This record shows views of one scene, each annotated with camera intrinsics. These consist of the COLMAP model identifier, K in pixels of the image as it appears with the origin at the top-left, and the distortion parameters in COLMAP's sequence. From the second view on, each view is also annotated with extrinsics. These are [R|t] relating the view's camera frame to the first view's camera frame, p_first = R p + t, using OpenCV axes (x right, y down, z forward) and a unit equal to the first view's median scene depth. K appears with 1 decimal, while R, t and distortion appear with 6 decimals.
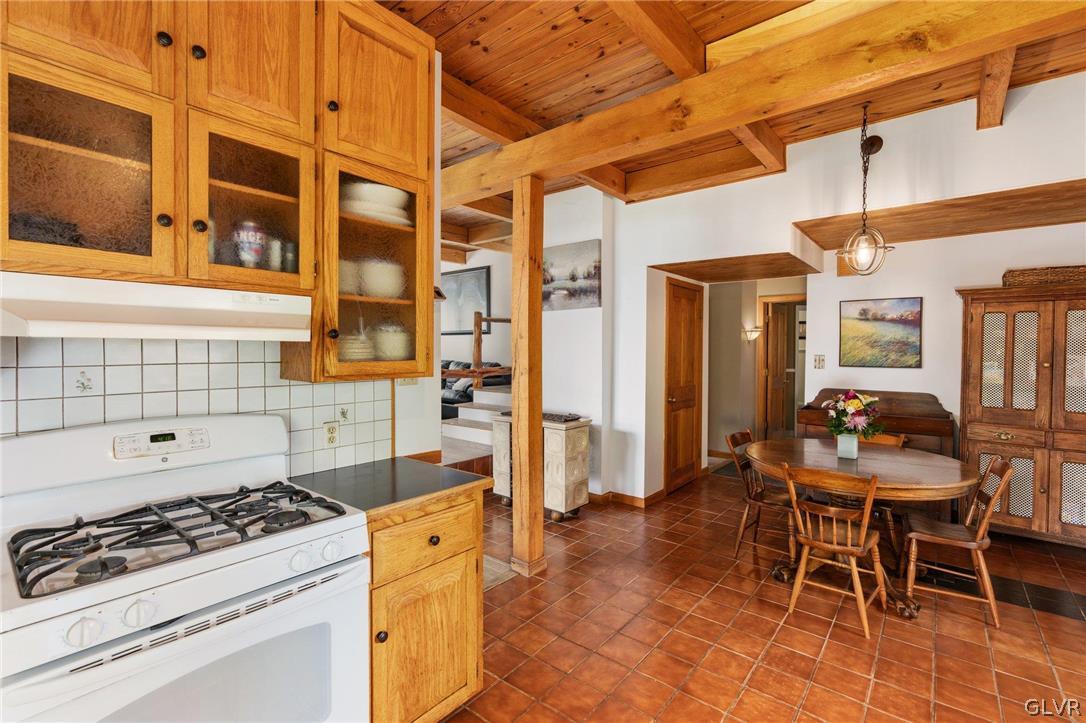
lens RADIAL K [[490.1, 0, 543.0], [0, 490.1, 361.5], [0, 0, 1]] dist [-0.002752, 0.000358]
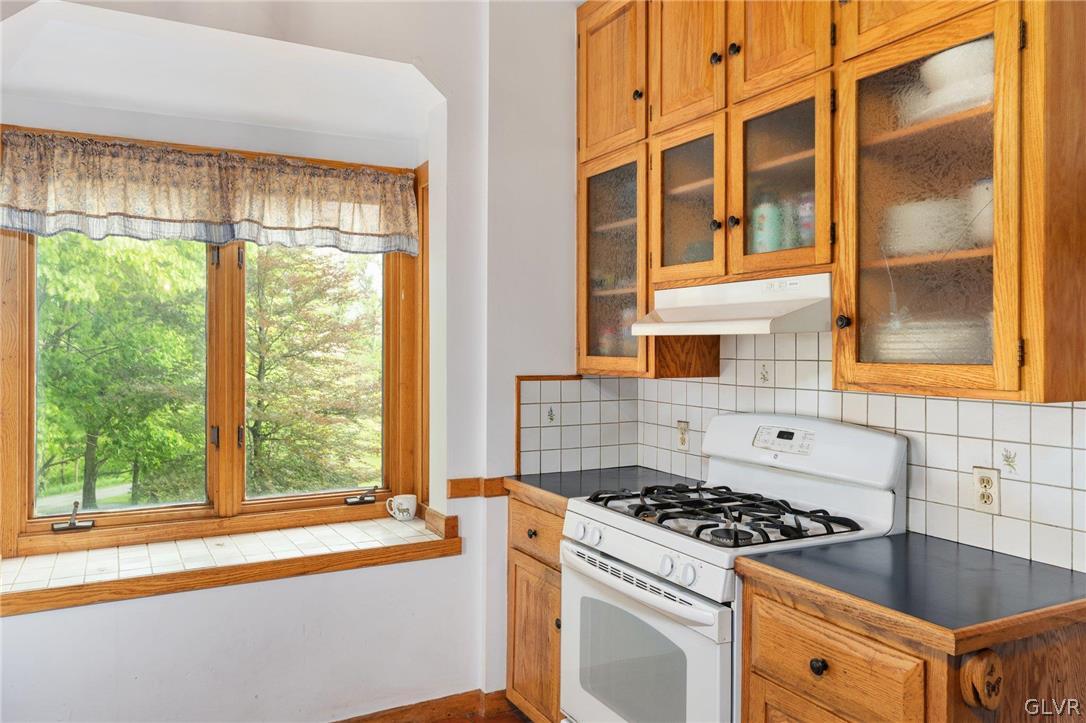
lens RADIAL K [[813.3, 0, 541.9], [0, 813.3, 364.2], [0, 0, 1]] dist [0.003843, 0.000851]
pose [[-0.393655, 0.018355, -0.919075, 0.865700], [-0.026334, 0.999165, 0.031234, -0.022551], [0.918881, 0.036498, -0.392843, 1.143414]]
